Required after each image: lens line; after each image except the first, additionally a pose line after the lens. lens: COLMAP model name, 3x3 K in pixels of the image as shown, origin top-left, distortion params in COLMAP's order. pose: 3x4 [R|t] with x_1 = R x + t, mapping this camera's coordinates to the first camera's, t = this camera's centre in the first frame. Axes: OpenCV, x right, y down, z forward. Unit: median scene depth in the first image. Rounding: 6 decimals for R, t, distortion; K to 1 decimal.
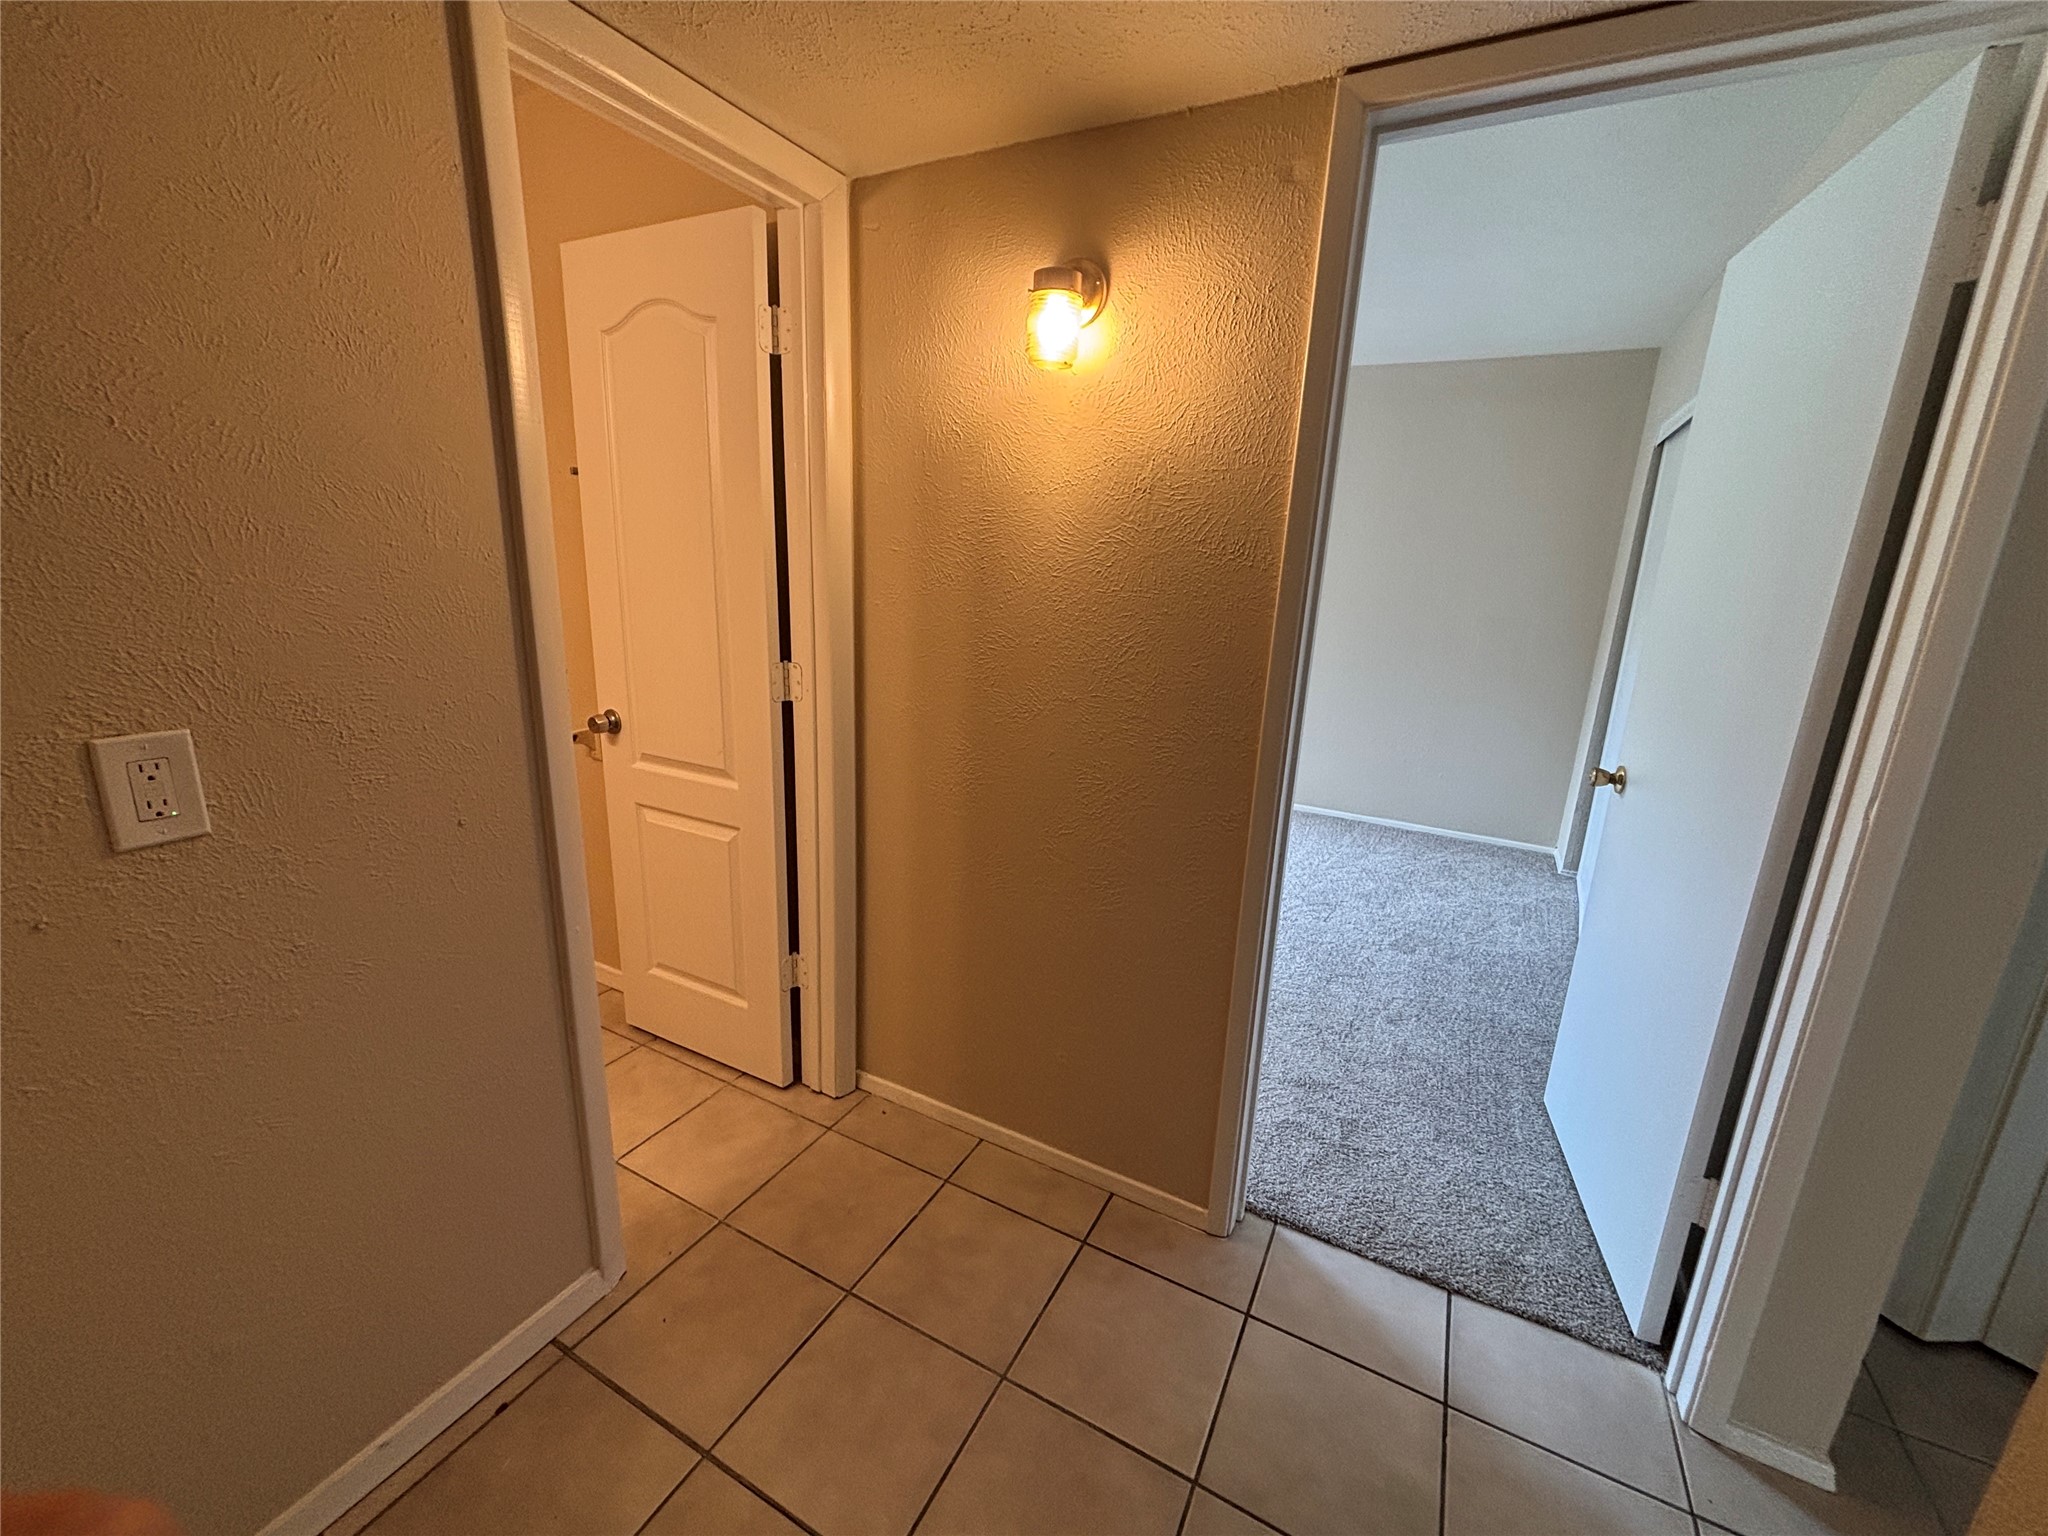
lens RADIAL K [[821.3, 0, 1027.9], [0, 821.3, 774.5], [0, 0, 1]] dist [0.001259, -0.000294]
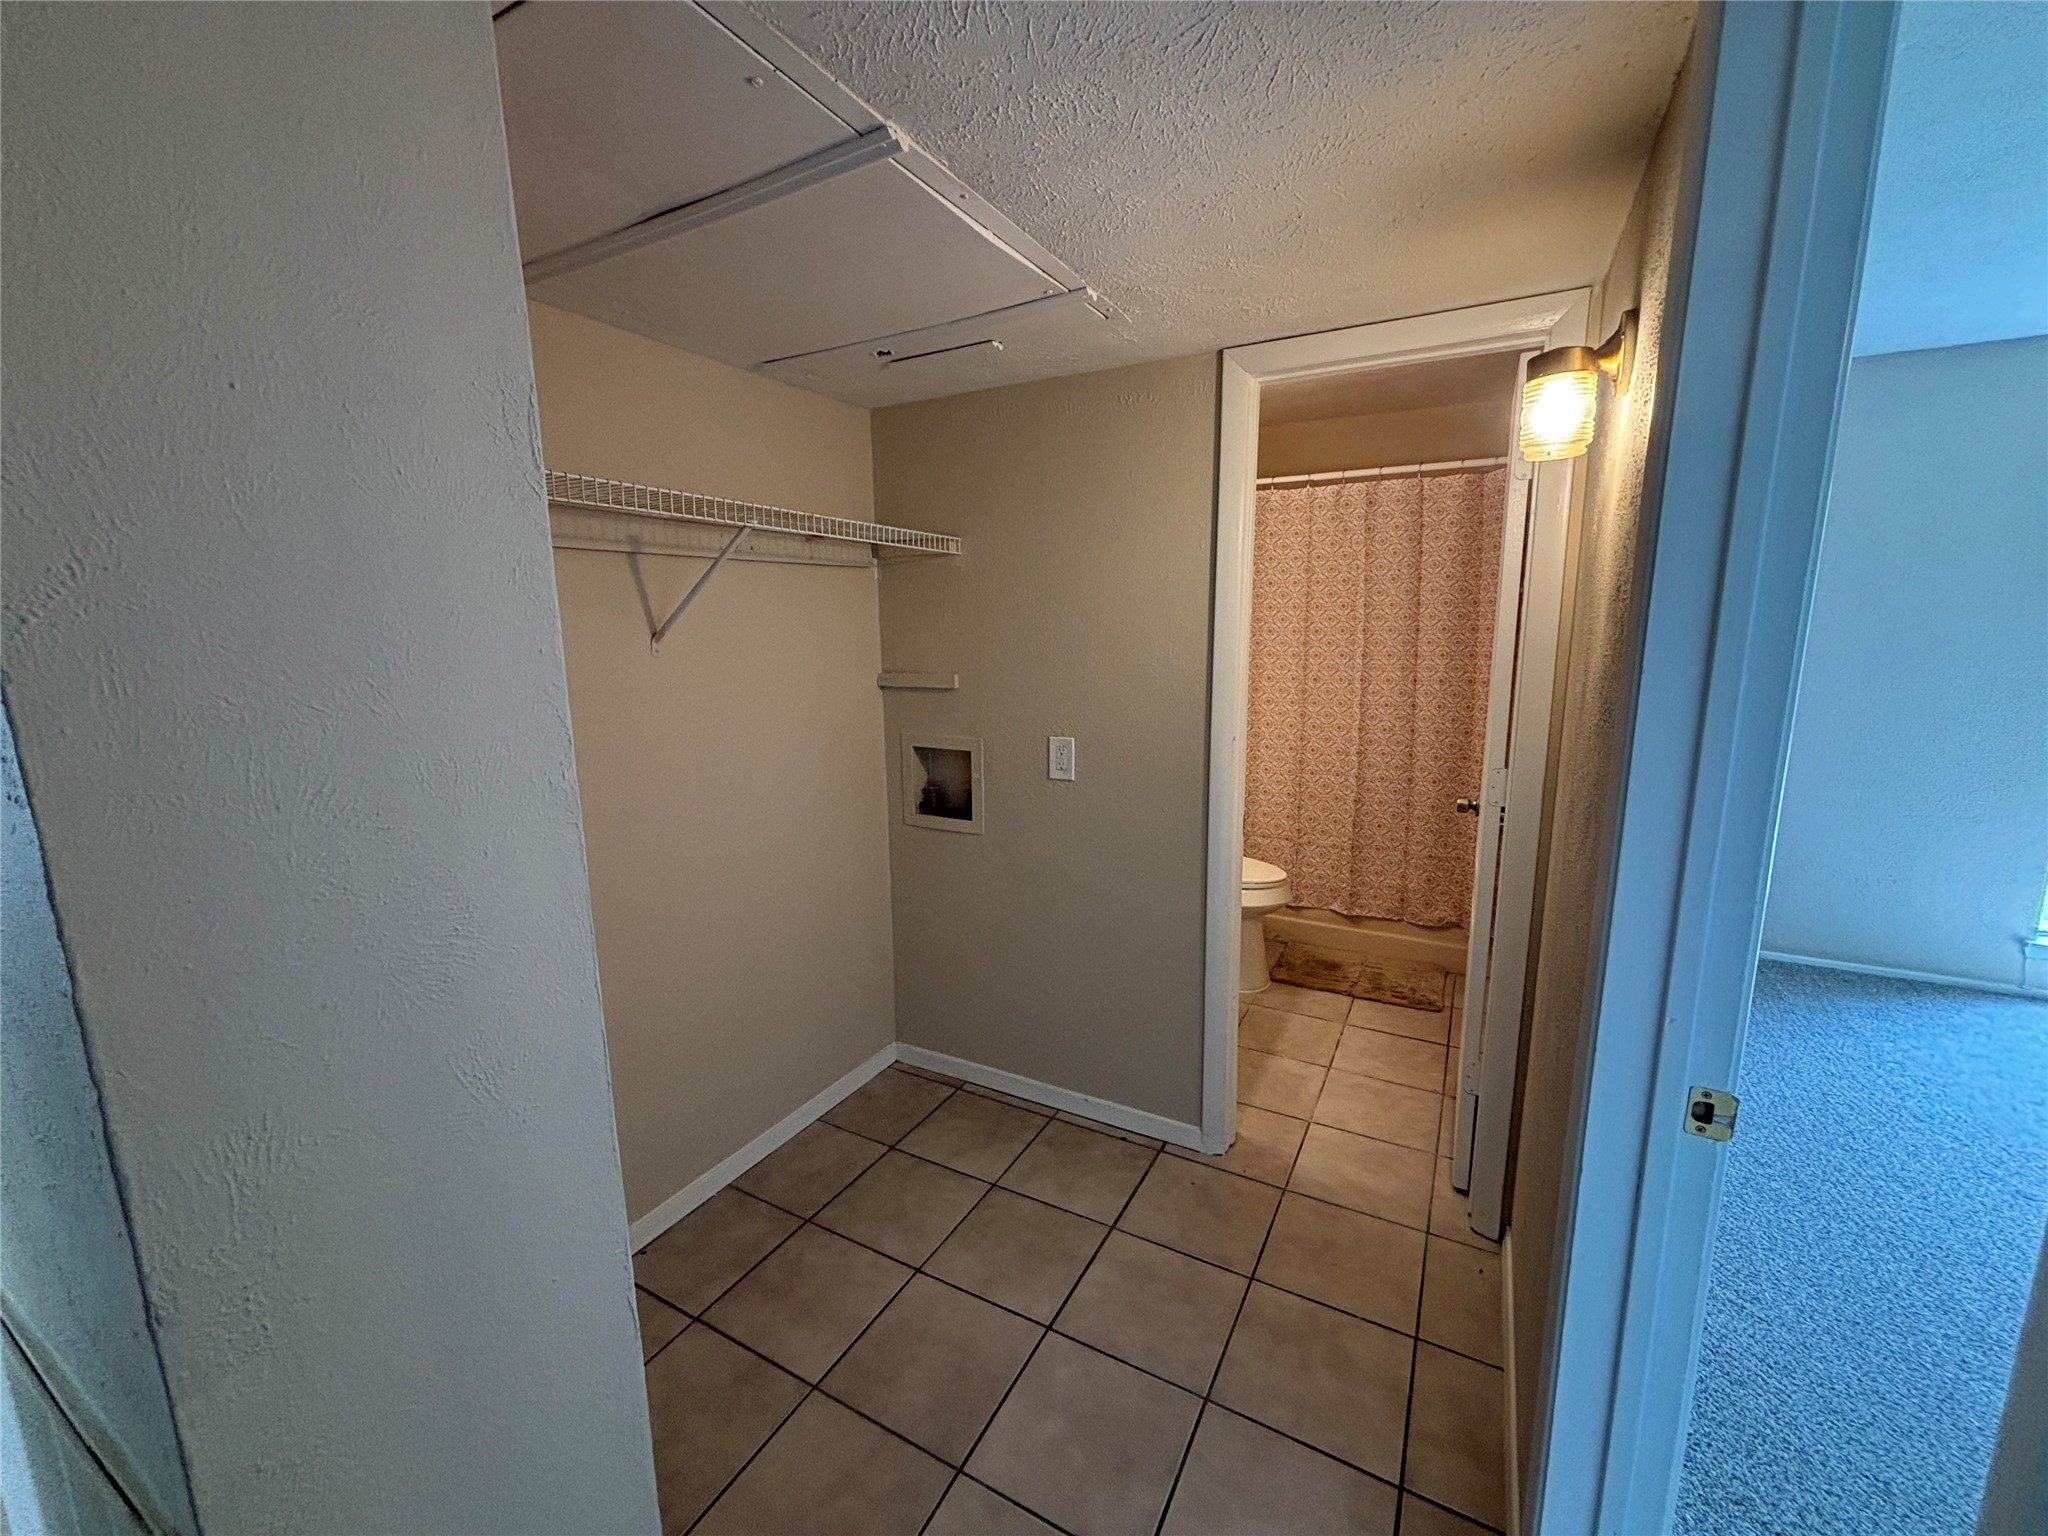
lens RADIAL K [[821.3, 0, 1026.0], [0, 821.3, 782.7], [0, 0, 1]] dist [0.001259, -0.000294]
pose [[-0.020747, 0.137530, -0.990280, 0.382513], [-0.240028, 0.960840, 0.138470, -0.060955], [0.970544, 0.240568, 0.013076, 0.223792]]
